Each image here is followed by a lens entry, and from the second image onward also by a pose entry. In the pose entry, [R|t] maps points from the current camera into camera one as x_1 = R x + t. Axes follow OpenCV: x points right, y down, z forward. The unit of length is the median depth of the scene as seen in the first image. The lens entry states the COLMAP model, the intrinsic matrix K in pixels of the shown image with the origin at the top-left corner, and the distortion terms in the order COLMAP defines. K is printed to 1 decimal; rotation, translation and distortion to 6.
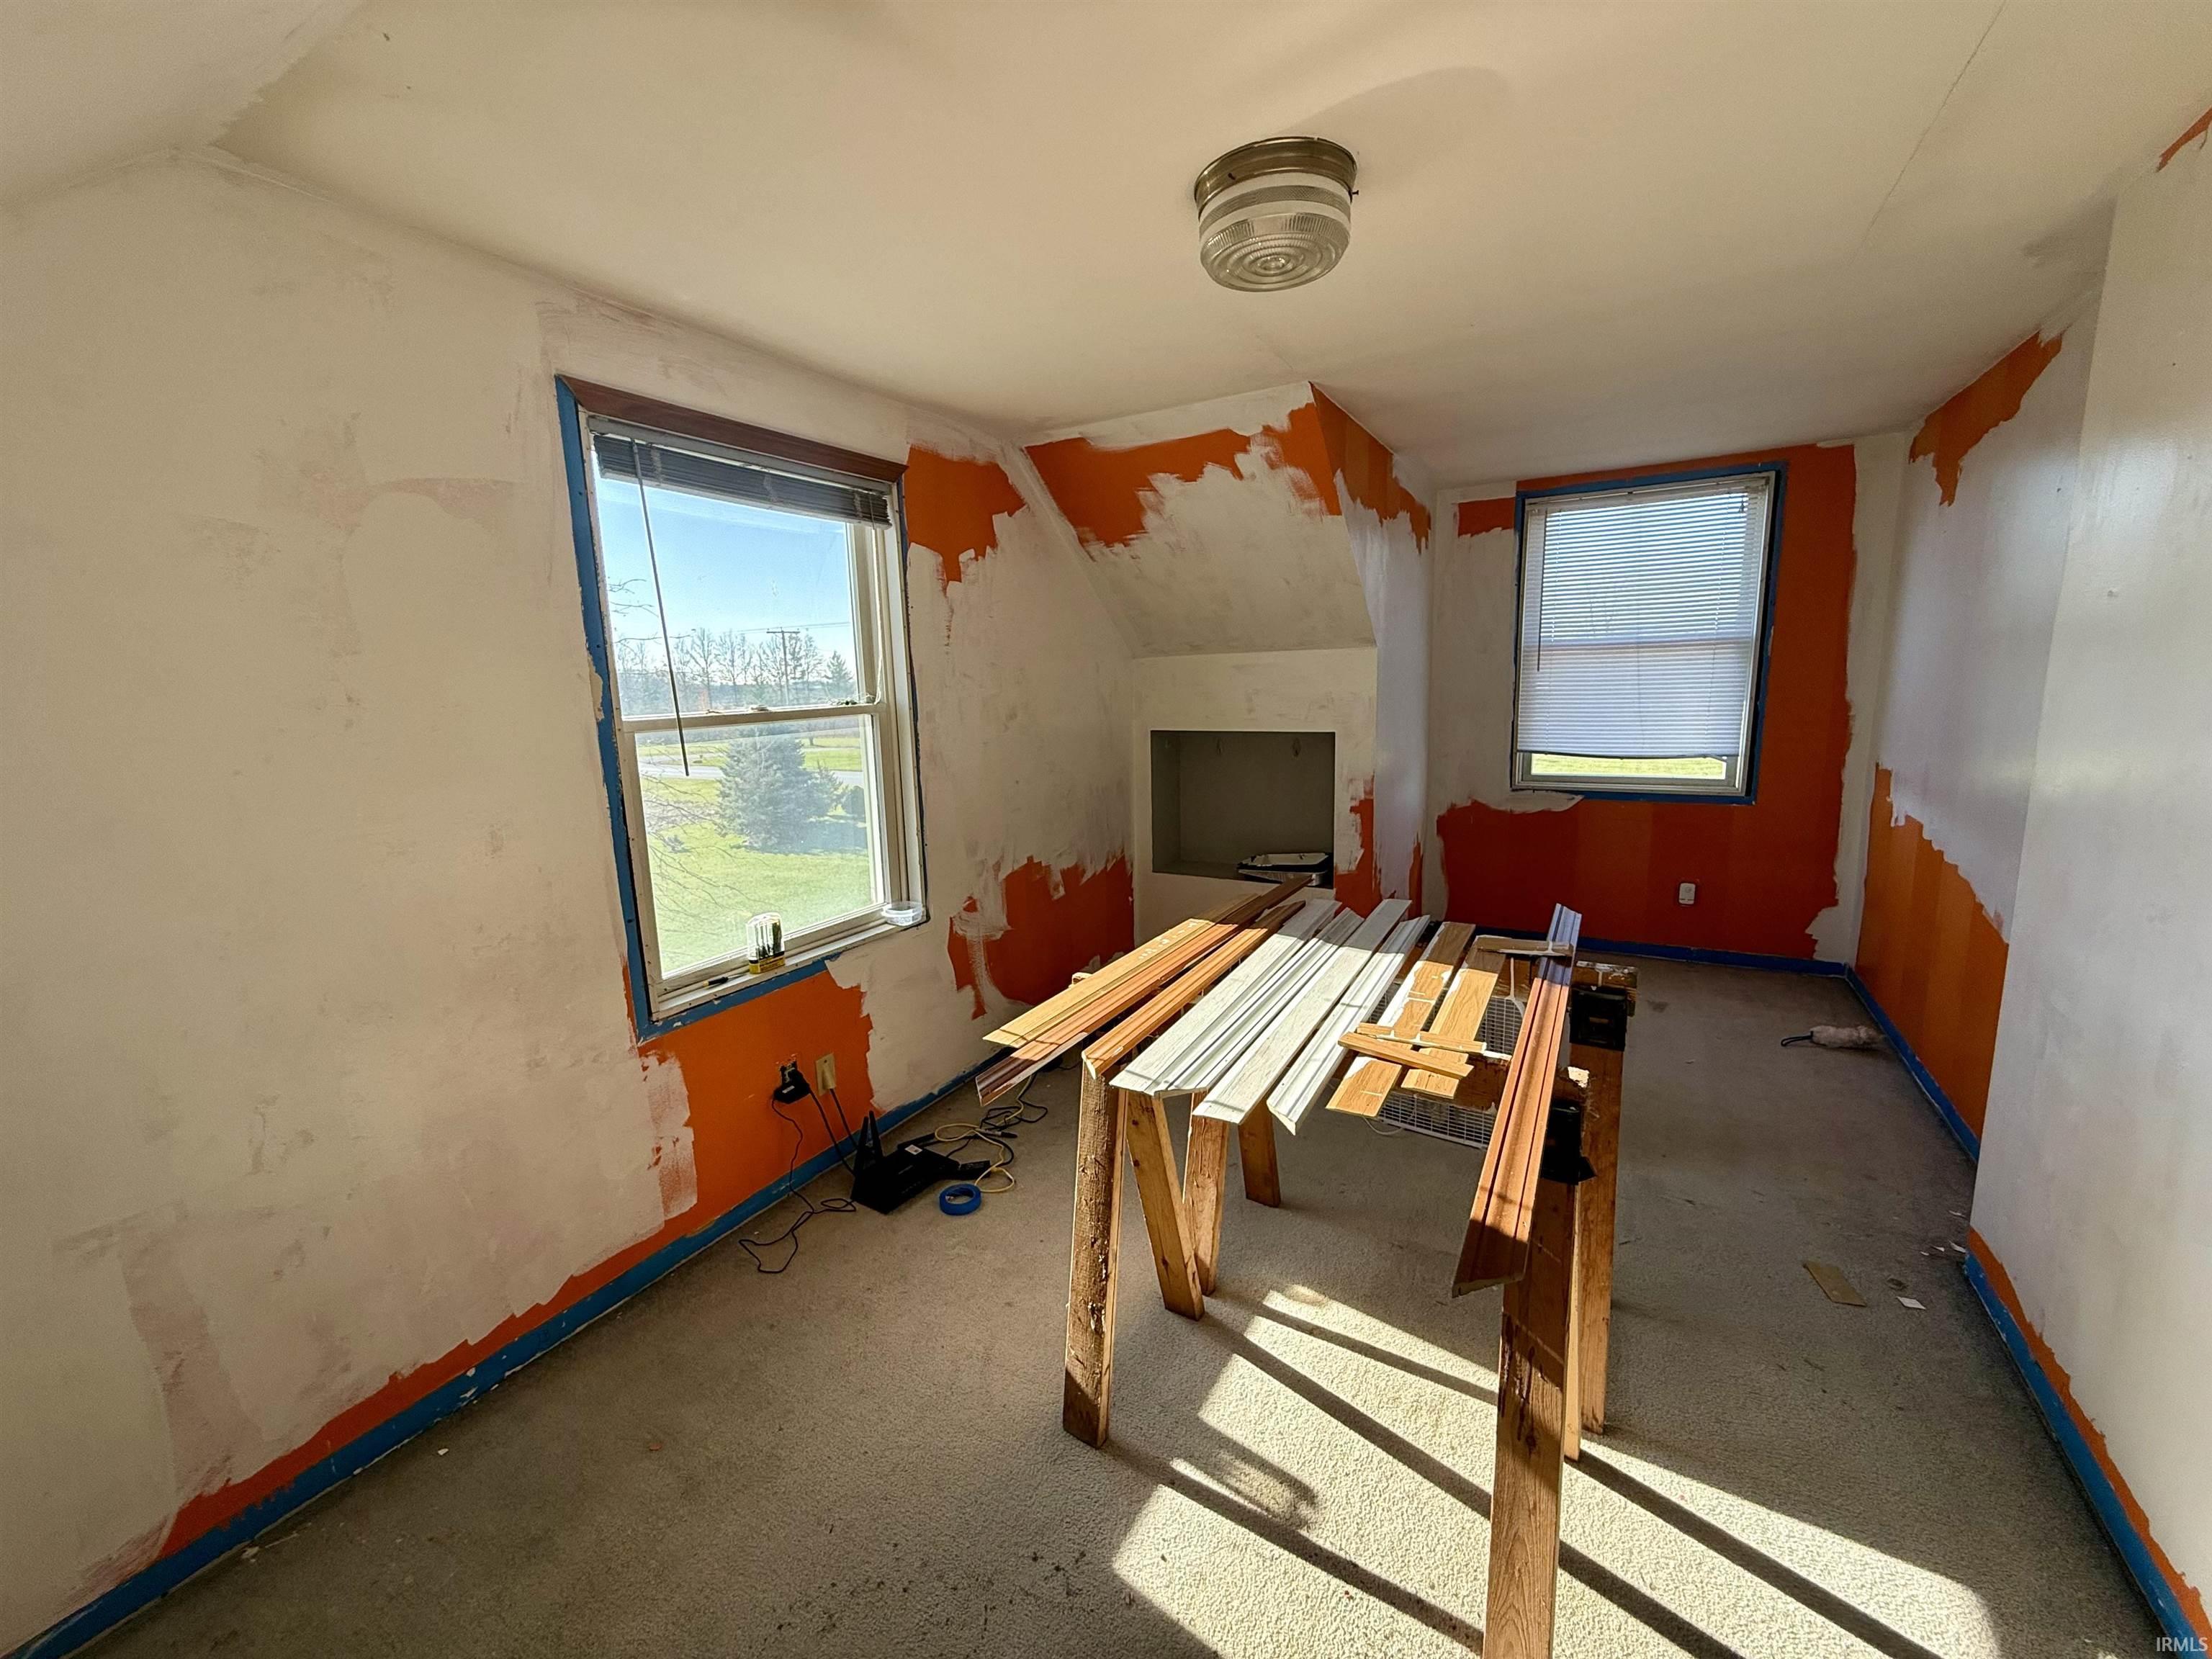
lens RADIAL K [[881.7, 0, 1100.3], [0, 881.7, 825.9], [0, 0, 1]] dist [0.002988, 0.000260]
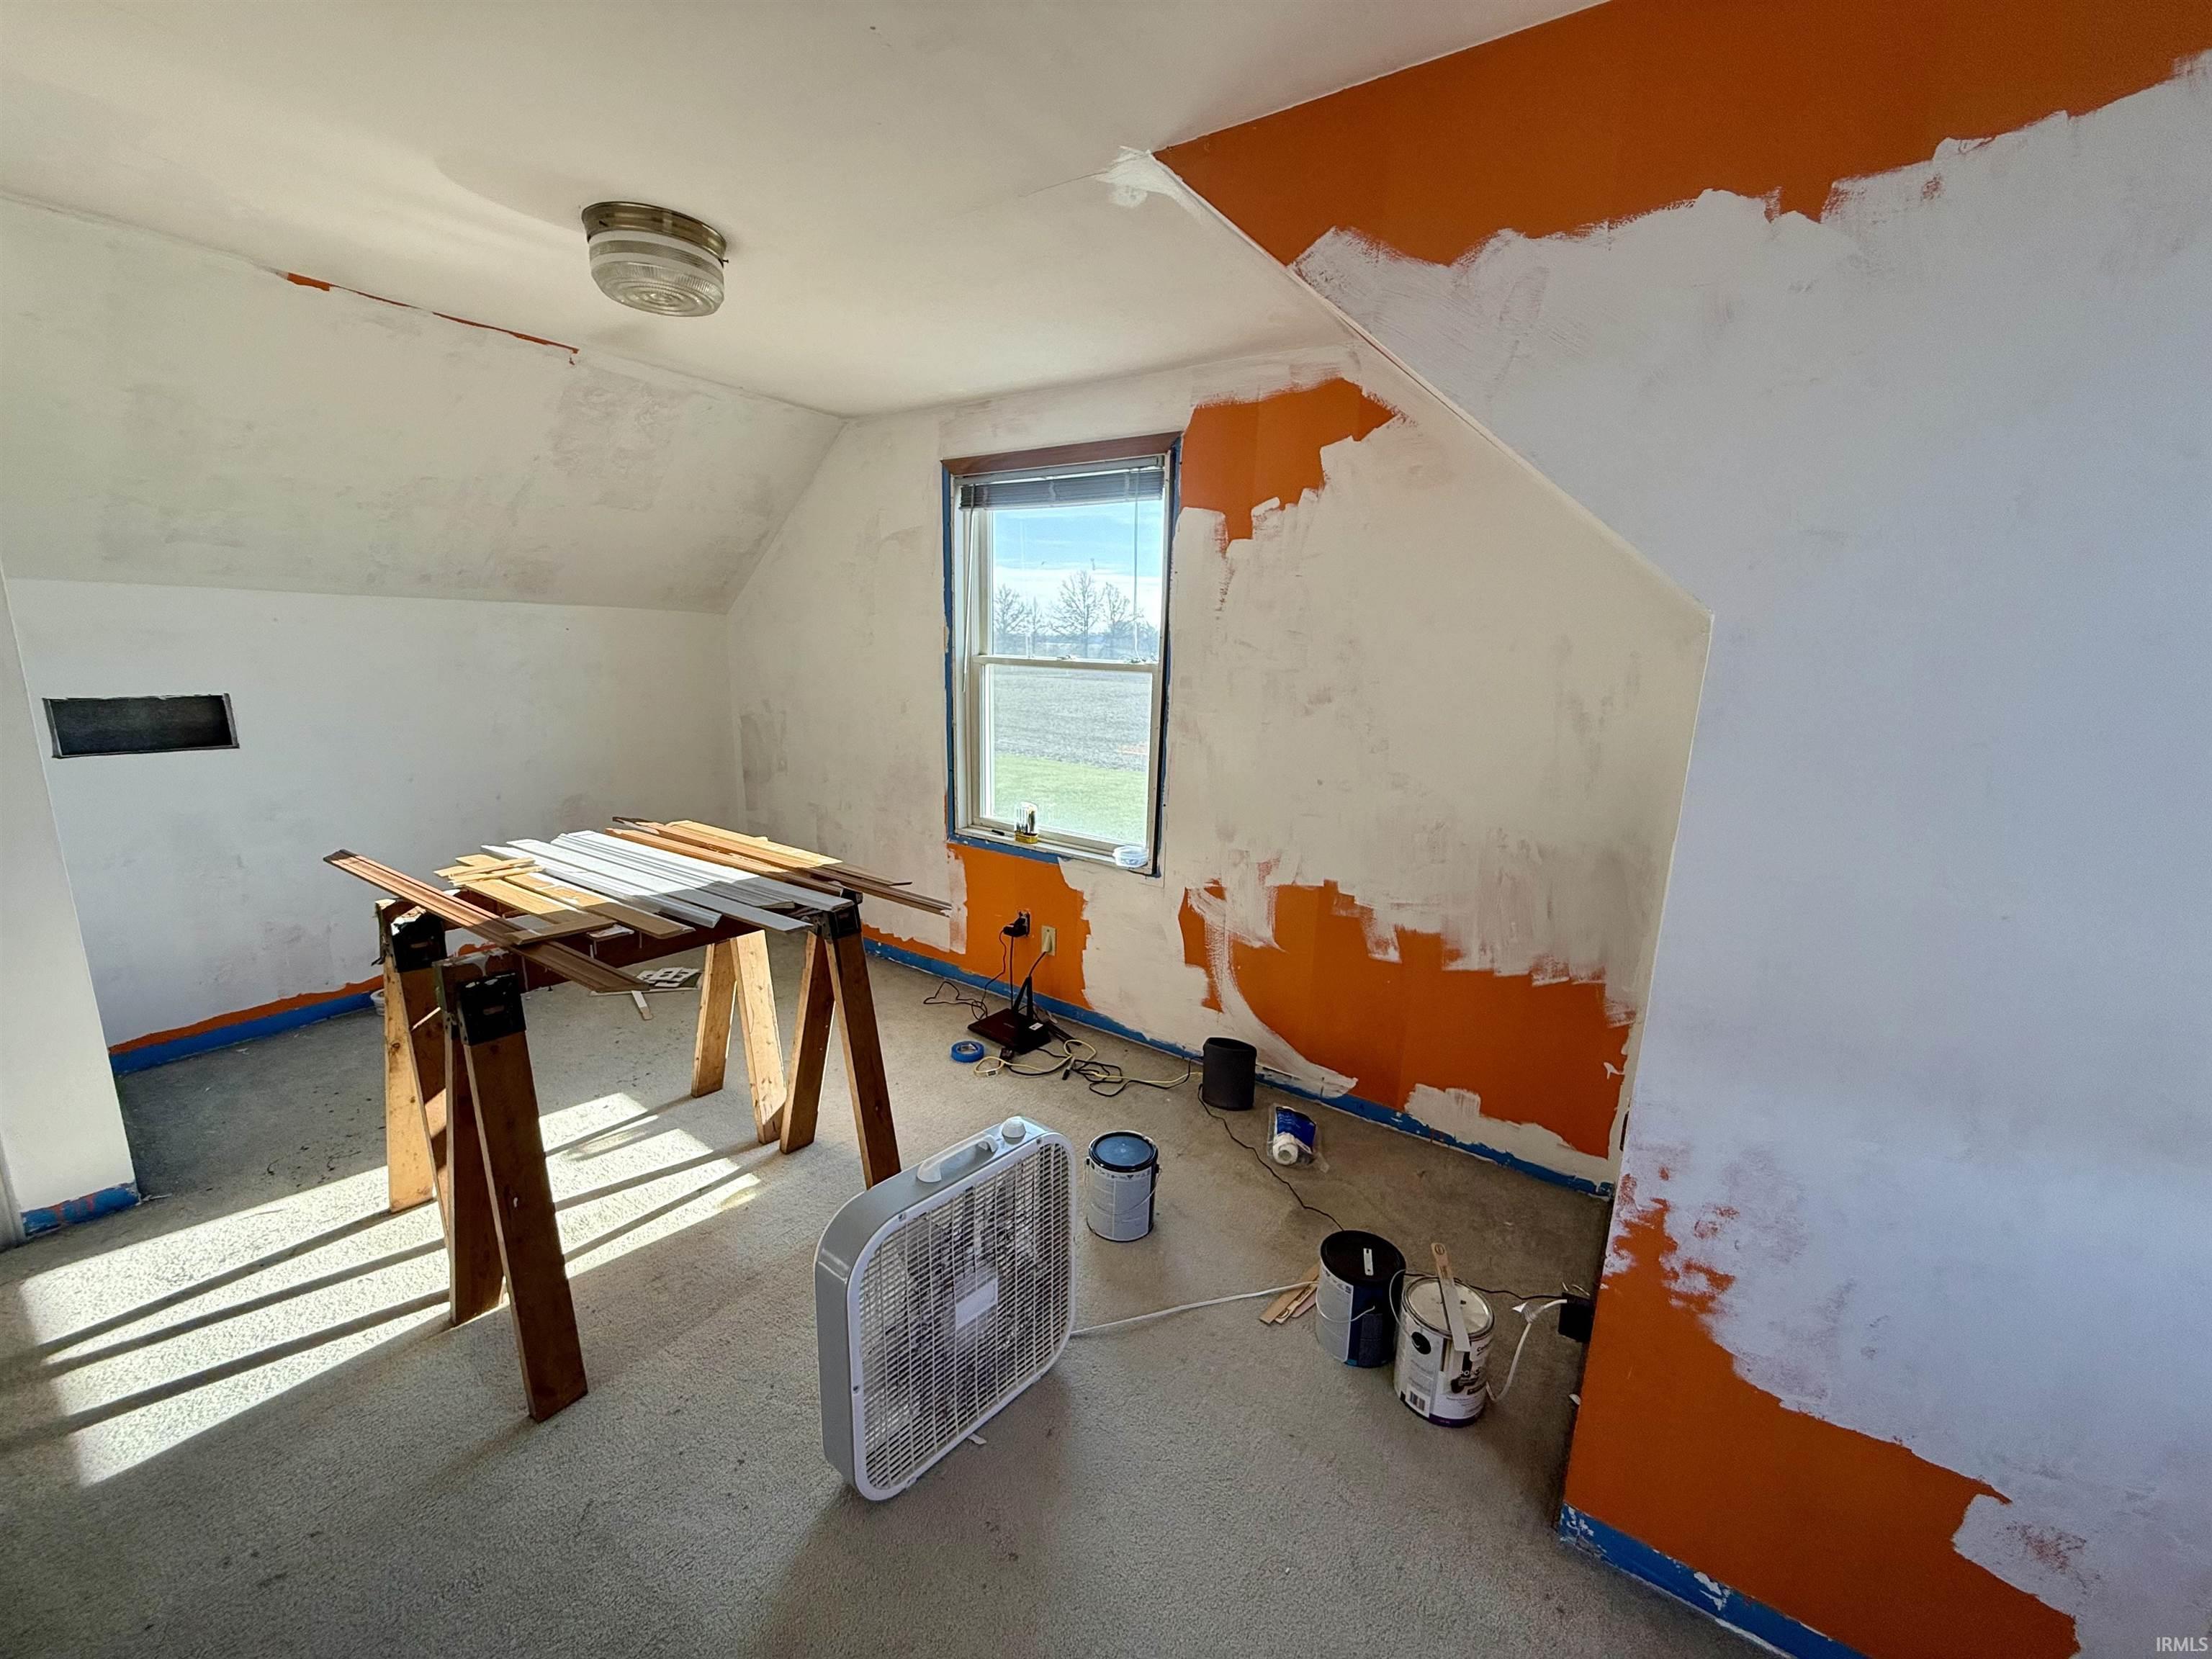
lens RADIAL K [[881.7, 0, 1100.3], [0, 881.7, 825.9], [0, 0, 1]] dist [0.002988, 0.000260]
pose [[-0.083174, 0.236364, -0.968098, 0.807943], [-0.198639, 0.948037, 0.248532, -0.195720], [0.976537, 0.212974, -0.031901, 0.958618]]
